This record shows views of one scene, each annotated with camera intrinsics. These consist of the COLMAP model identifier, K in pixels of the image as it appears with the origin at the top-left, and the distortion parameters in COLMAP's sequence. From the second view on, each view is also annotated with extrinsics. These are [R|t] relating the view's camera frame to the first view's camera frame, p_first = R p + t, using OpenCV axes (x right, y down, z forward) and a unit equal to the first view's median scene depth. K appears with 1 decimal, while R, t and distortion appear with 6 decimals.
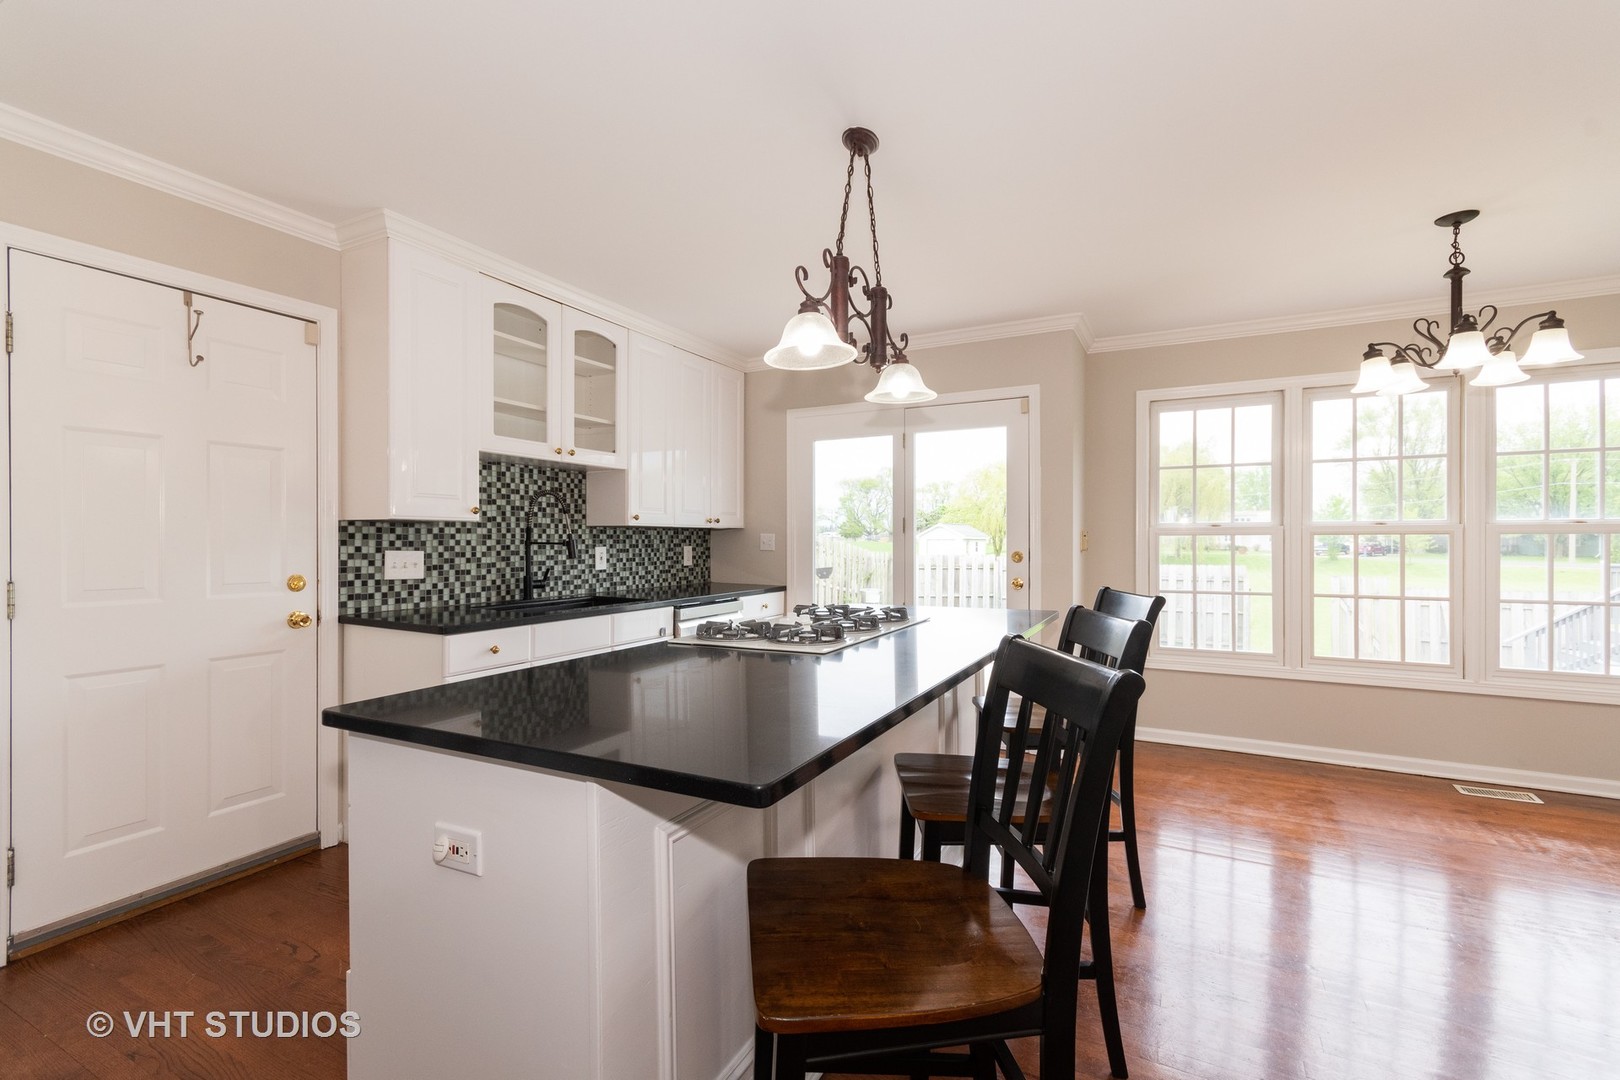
lens RADIAL K [[706.5, 0, 817.0], [0, 706.5, 533.9], [0, 0, 1]] dist [0.014069, -0.000531]
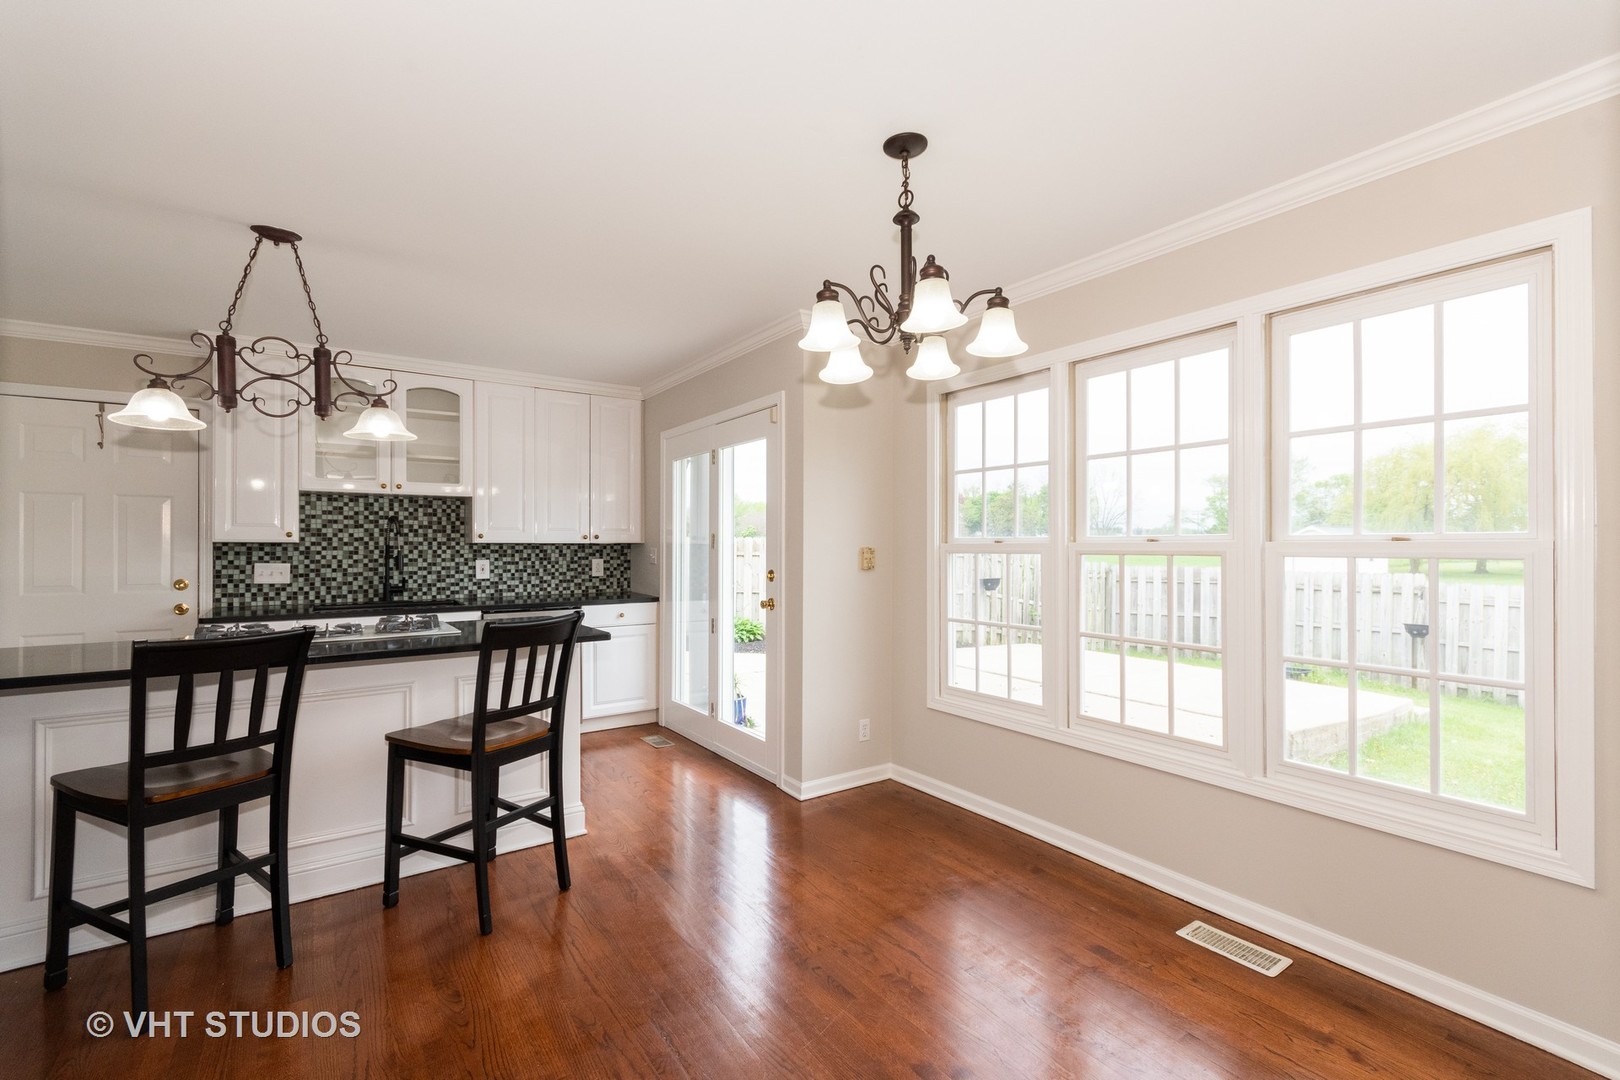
lens RADIAL K [[706.5, 0, 810.2], [0, 706.5, 534.7], [0, 0, 1]] dist [0.014069, -0.000531]
pose [[0.883252, -0.006421, -0.468854, 0.887518], [0.003312, 0.999967, -0.007456, -0.016313], [0.468886, 0.005032, 0.883244, 0.221453]]
